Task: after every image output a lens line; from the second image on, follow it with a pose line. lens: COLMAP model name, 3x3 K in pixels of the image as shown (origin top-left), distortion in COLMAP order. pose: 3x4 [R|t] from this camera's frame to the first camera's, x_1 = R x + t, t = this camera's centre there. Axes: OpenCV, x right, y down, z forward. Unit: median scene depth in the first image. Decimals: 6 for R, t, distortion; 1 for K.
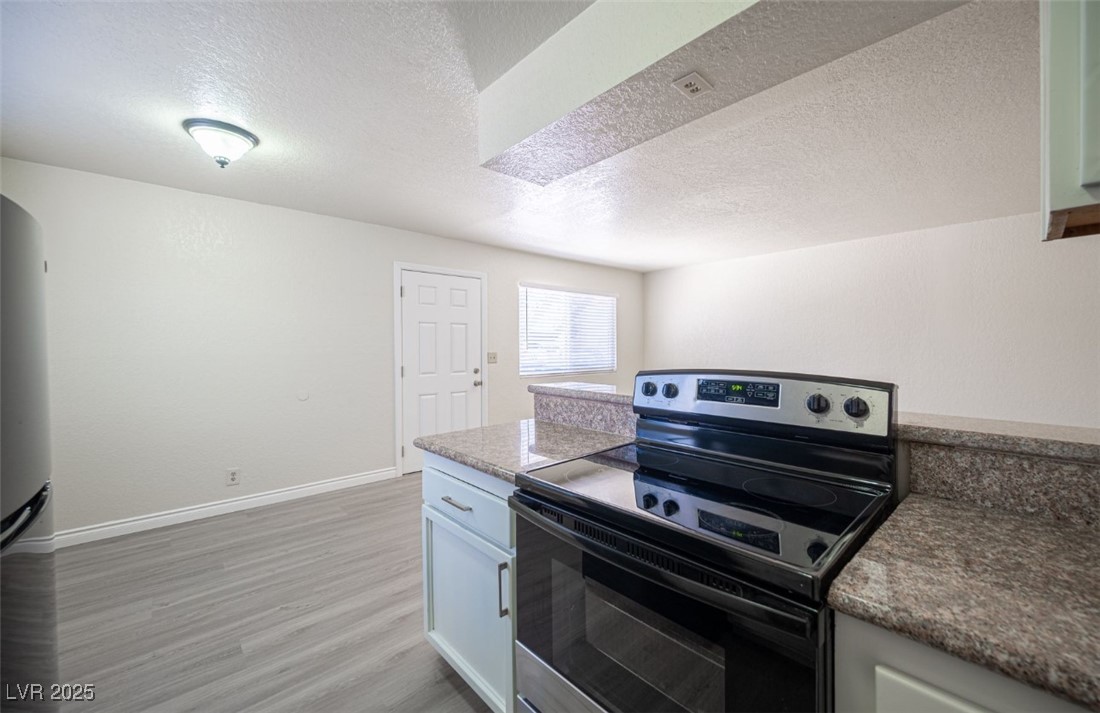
lens RADIAL K [[438.7, 0, 556.5], [0, 438.7, 333.9], [0, 0, 1]] dist [0.002836, 0.000382]
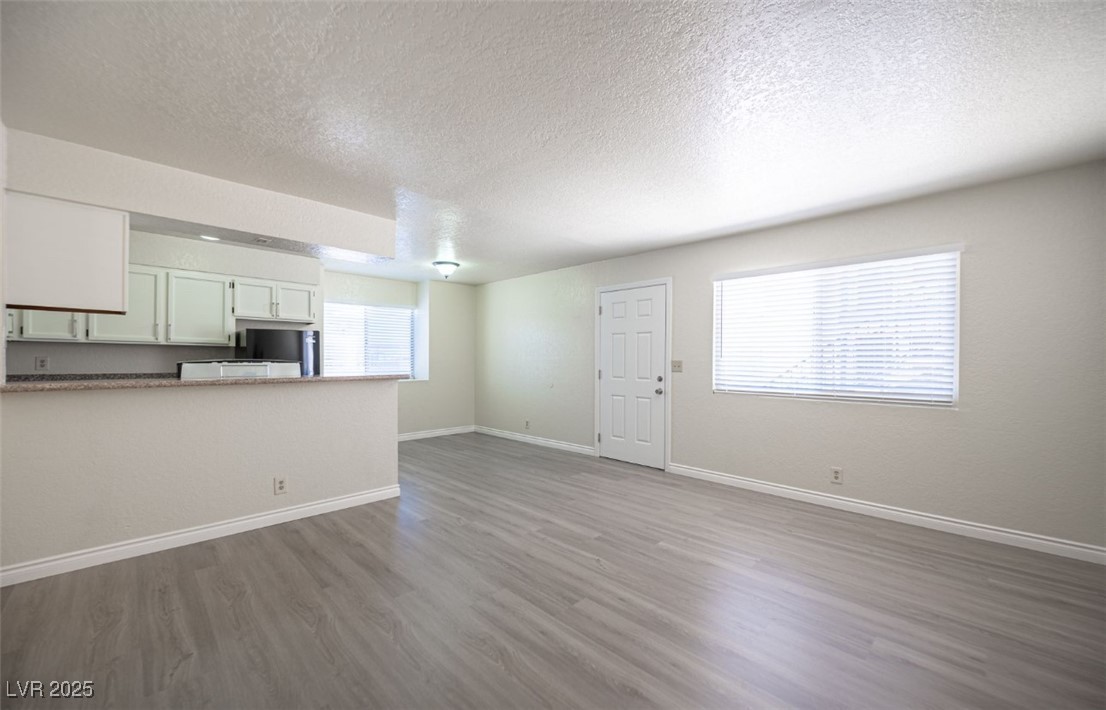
lens RADIAL K [[441.4, 0, 557.8], [0, 441.4, 365.8], [0, 0, 1]] dist [-0.002245, 0.000097]
pose [[0.048448, 0.019710, -0.998631, 1.849563], [0.021526, 0.999552, 0.020773, 0.067084], [0.998594, -0.022503, 0.048002, 1.668867]]
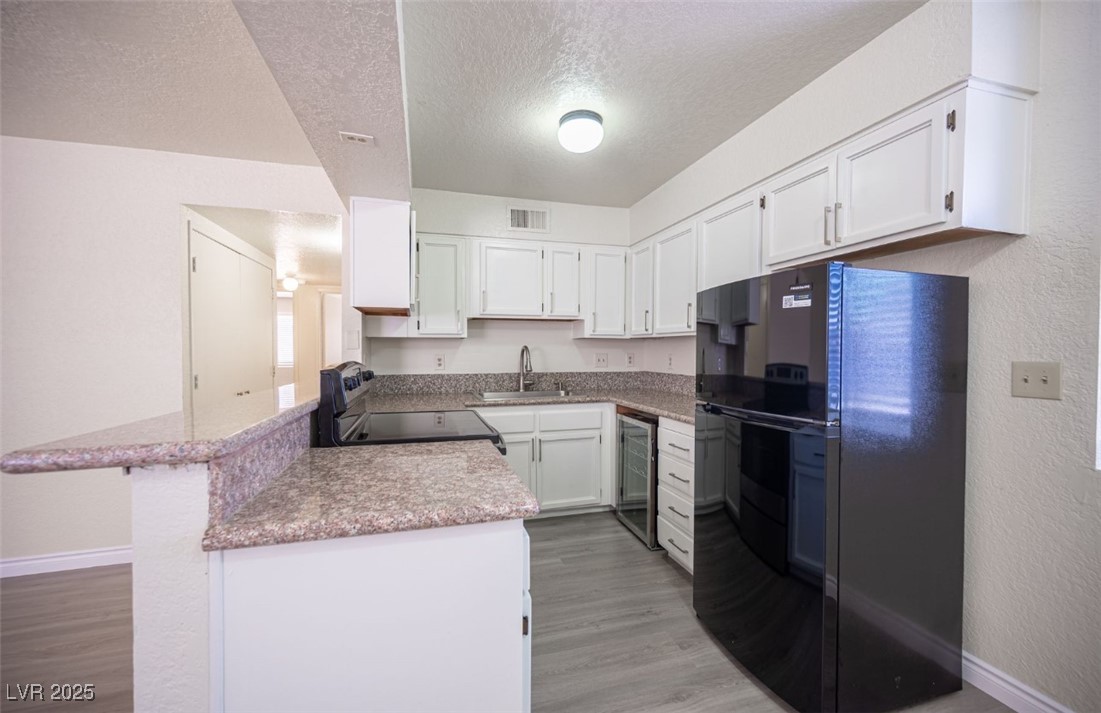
lens RADIAL K [[439.1, 0, 548.1], [0, 439.1, 353.7], [0, 0, 1]] dist [0.002836, 0.000382]
pose [[-0.897473, 0.003831, 0.441054, -0.495922], [-0.005378, 0.999793, -0.019626, 0.053891], [-0.441038, -0.019986, -0.897266, 1.283352]]
